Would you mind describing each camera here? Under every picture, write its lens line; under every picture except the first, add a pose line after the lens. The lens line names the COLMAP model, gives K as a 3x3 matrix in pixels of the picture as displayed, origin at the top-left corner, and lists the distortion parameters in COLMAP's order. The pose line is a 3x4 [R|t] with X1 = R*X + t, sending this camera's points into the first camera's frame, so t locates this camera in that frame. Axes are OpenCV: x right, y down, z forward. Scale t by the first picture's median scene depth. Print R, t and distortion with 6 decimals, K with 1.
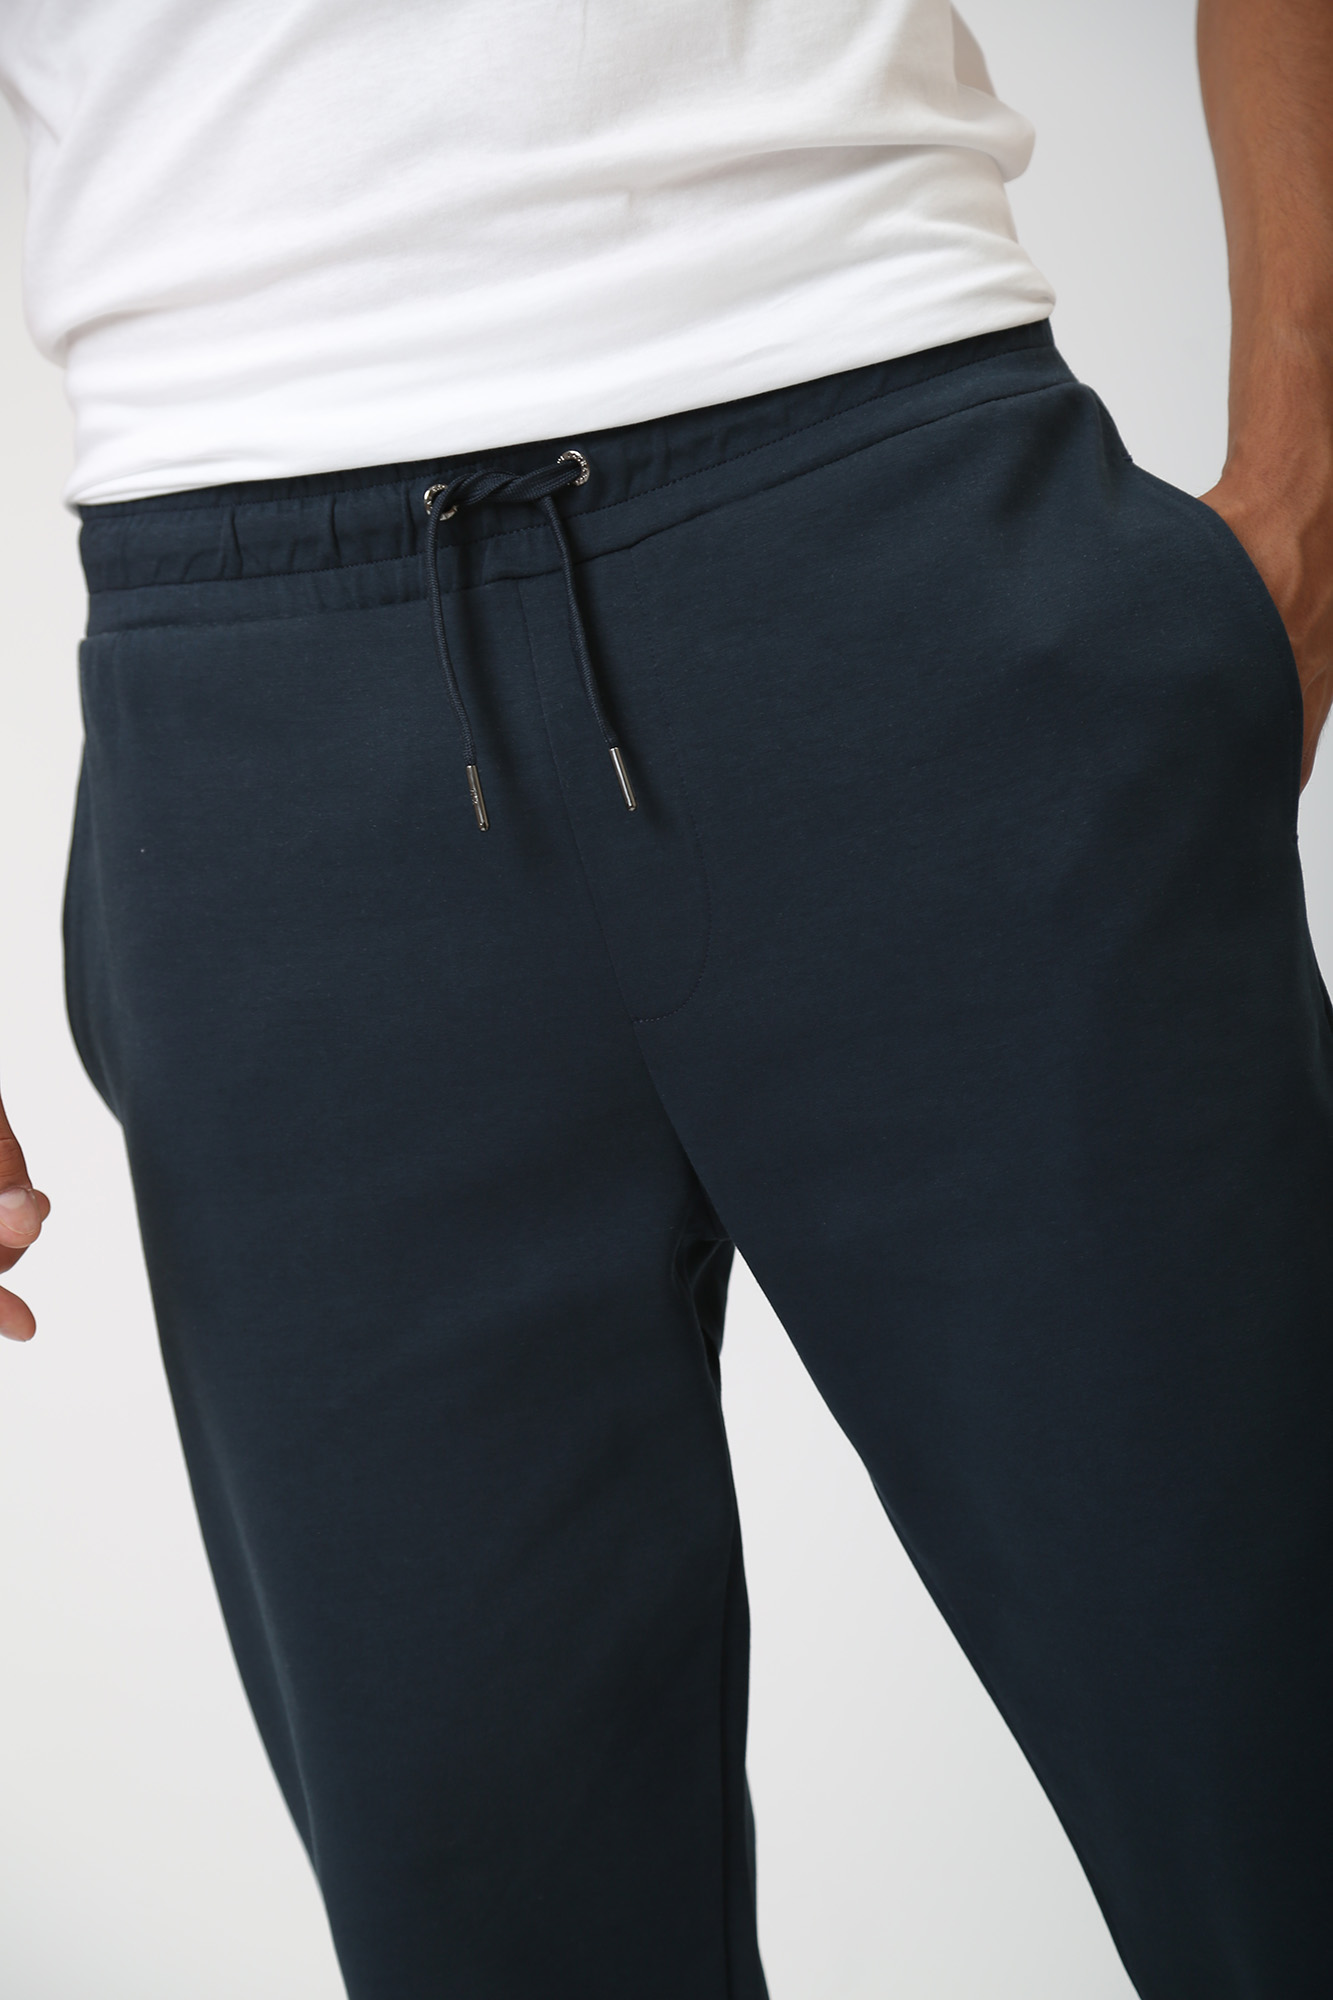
lens RADIAL K [[5365.1, 0, 666.5], [0, 5365.1, 1000.0], [0, 0, 1]] dist [3.511886, -40.455843]
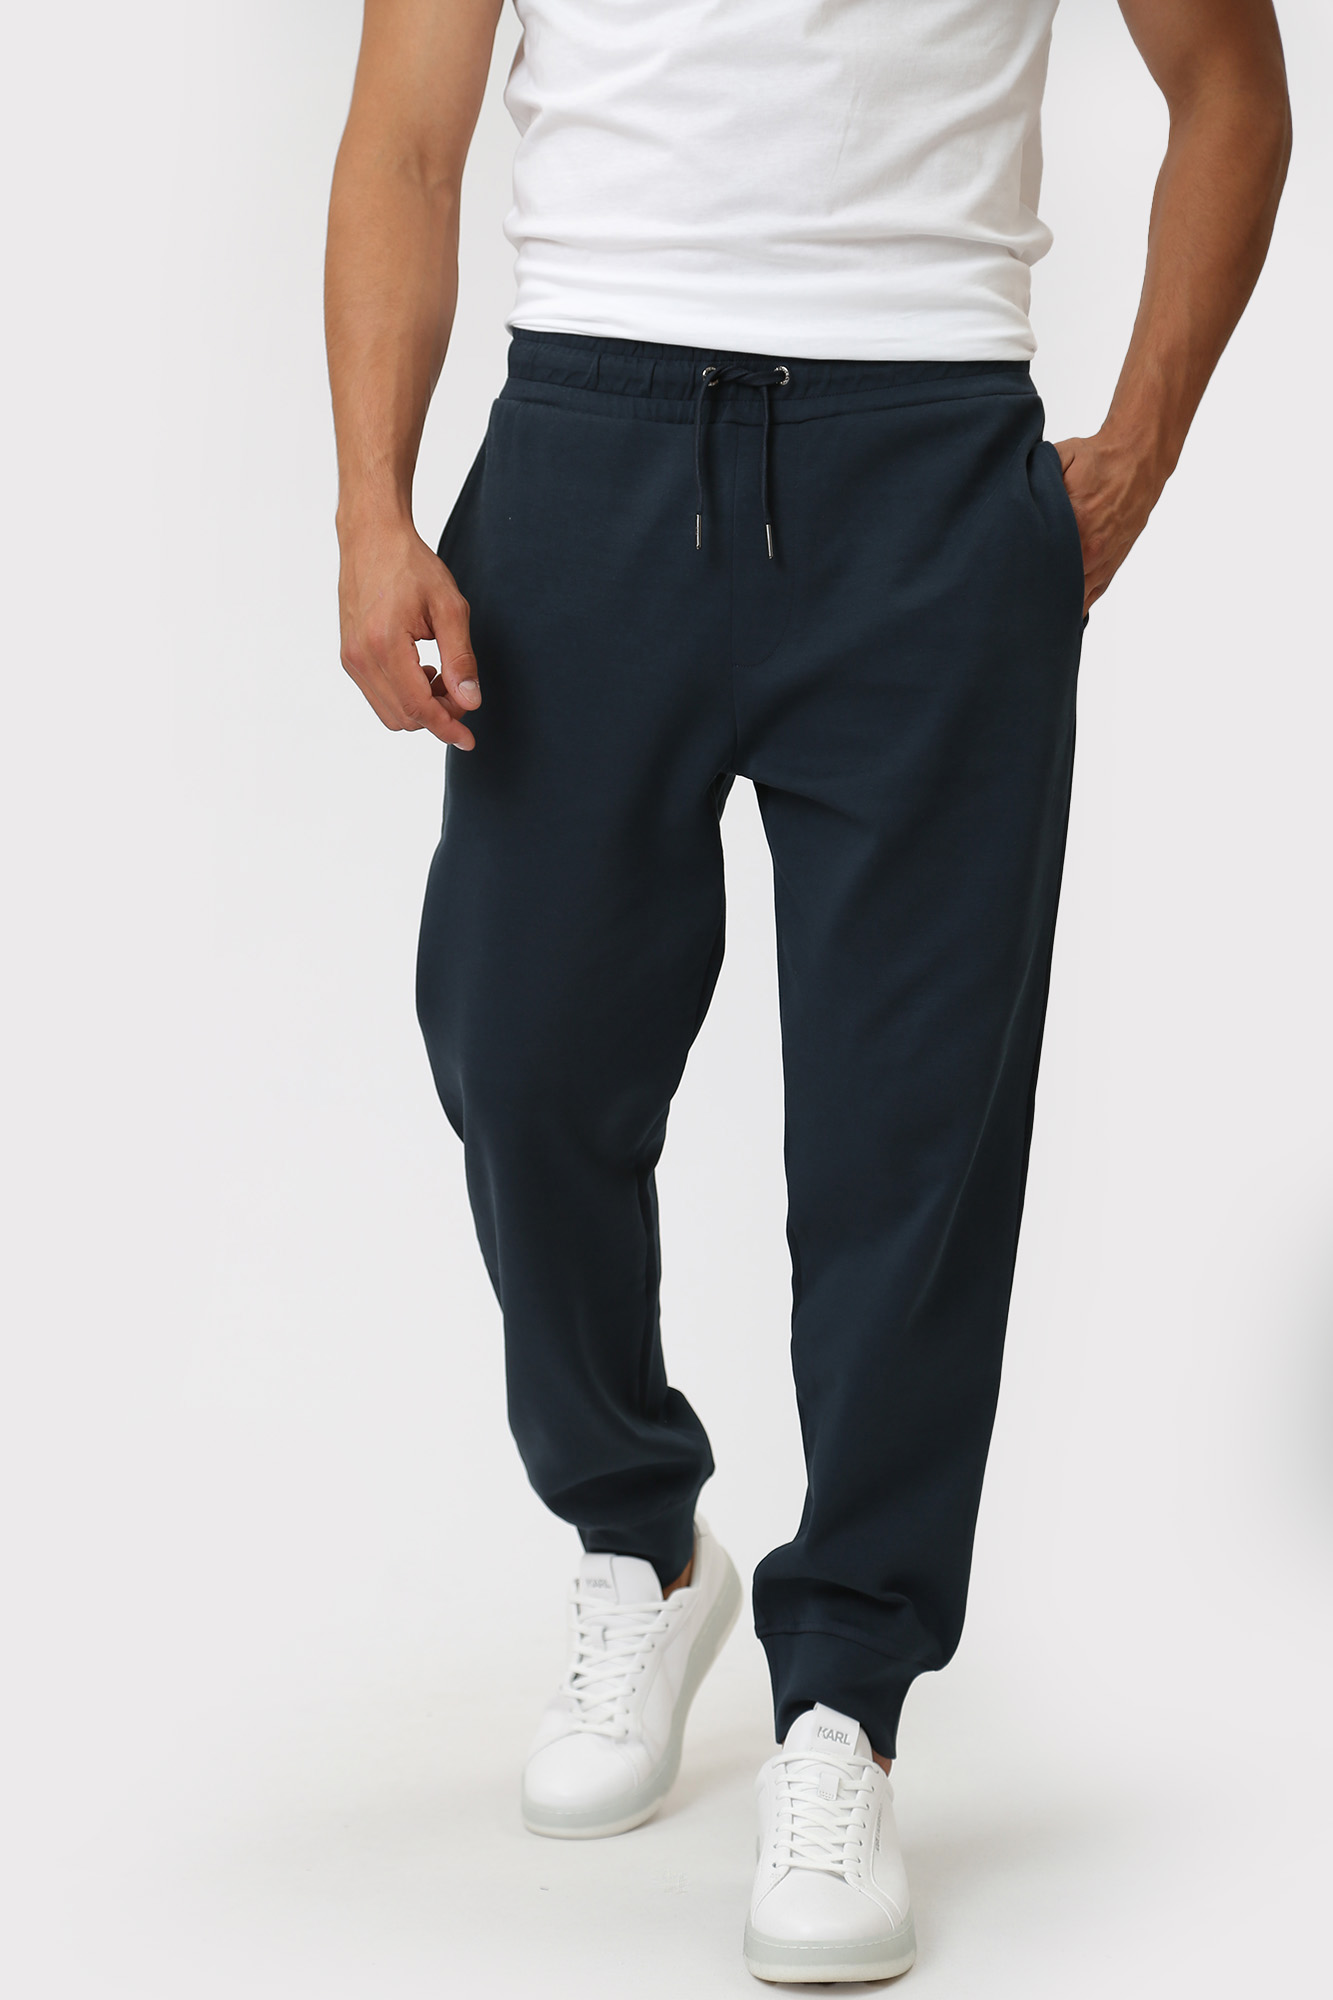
lens RADIAL K [[4788.7, 0, 666.5], [0, 4788.7, 1000.0], [0, 0, 1]] dist [3.065407, 0.023110]
pose [[0.969109, 0.242035, 0.047397, -0.086965], [-0.243284, 0.969693, 0.022539, 0.089165], [-0.040505, -0.033374, 0.998622, -0.795255]]
